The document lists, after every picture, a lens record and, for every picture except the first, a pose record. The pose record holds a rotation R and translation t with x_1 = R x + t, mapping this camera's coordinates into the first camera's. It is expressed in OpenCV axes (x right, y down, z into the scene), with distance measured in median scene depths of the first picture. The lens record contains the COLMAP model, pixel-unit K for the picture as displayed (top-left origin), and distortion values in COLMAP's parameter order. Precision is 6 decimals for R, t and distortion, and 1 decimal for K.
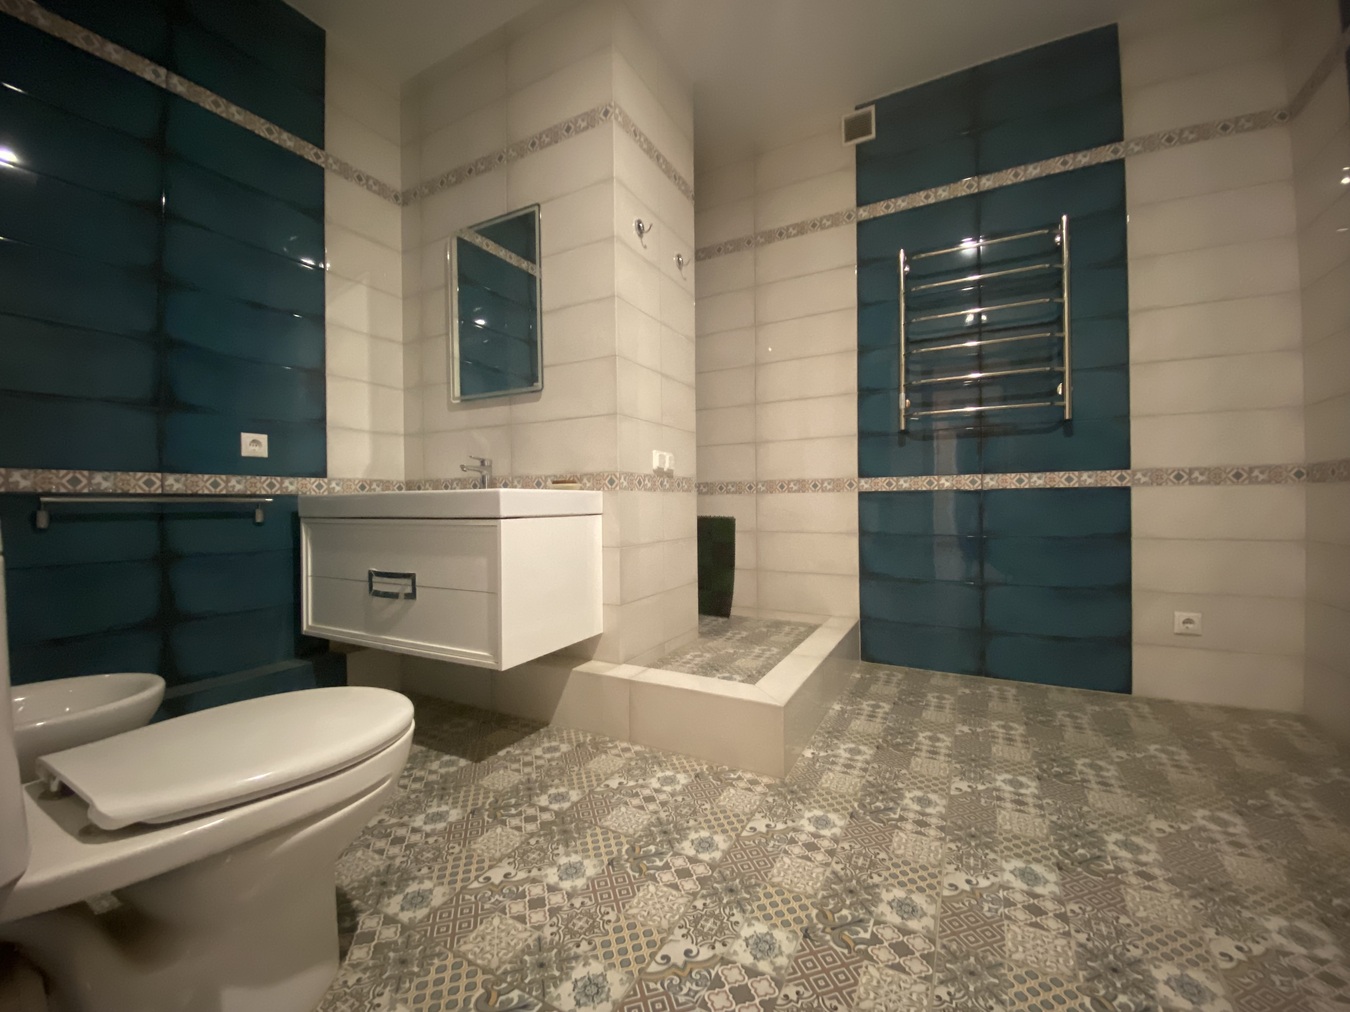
lens RADIAL K [[545.1, 0, 668.4], [0, 545.1, 507.4], [0, 0, 1]] dist [0.000968, -0.010569]
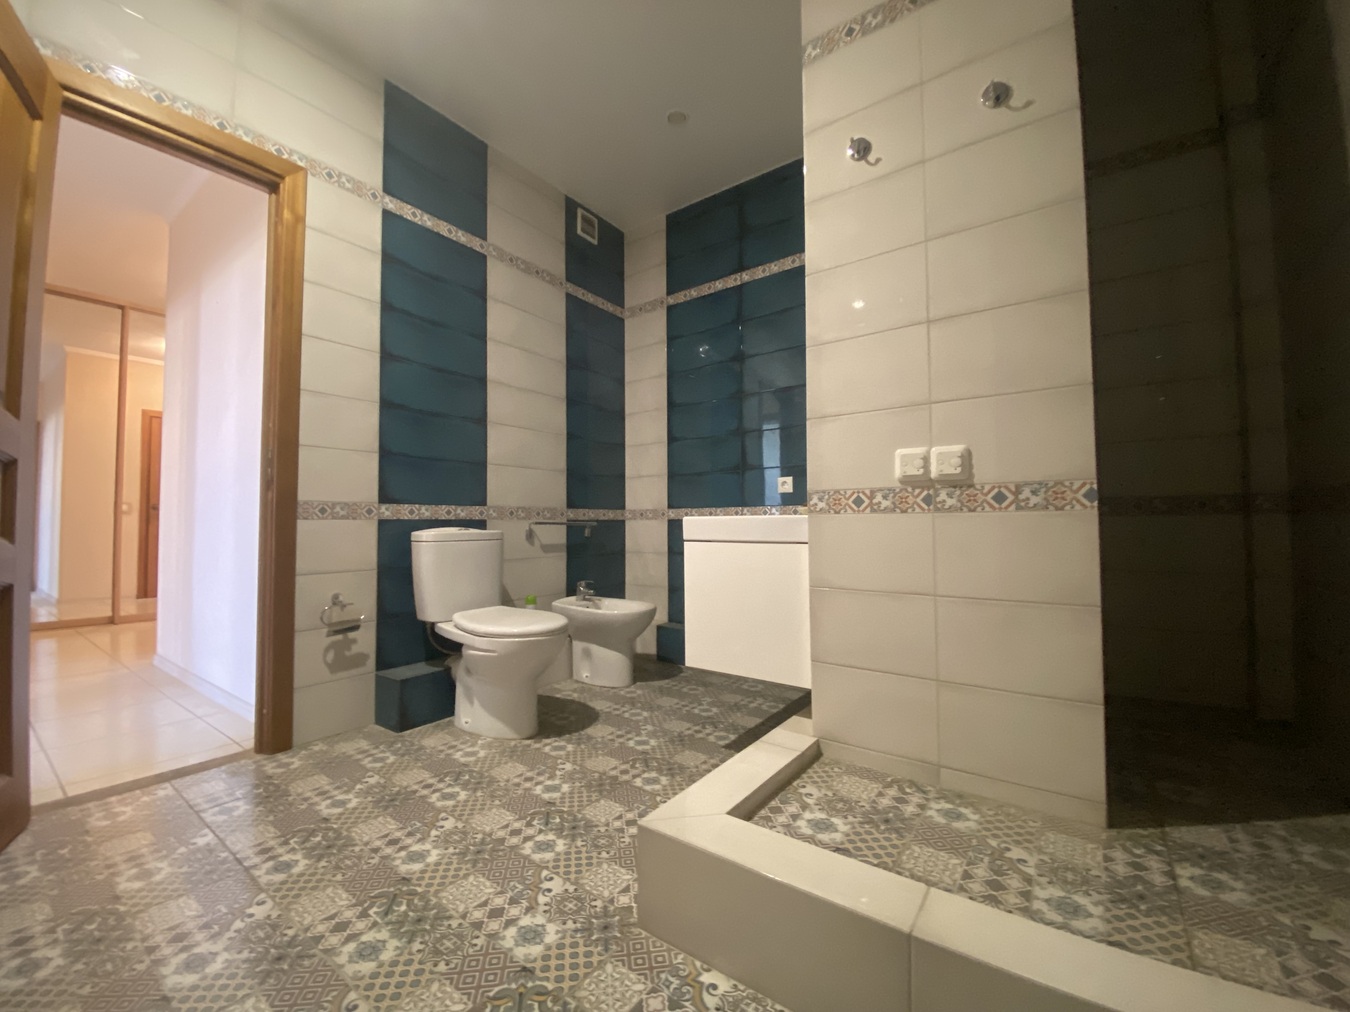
lens RADIAL K [[547.7, 0, 672.5], [0, 547.7, 501.0], [0, 0, 1]] dist [0.022102, -0.020978]
pose [[-0.132628, -0.028486, -0.990756, 1.165836], [-0.000163, 0.999588, -0.028718, -0.043221], [0.991166, -0.003647, -0.132578, 1.425452]]
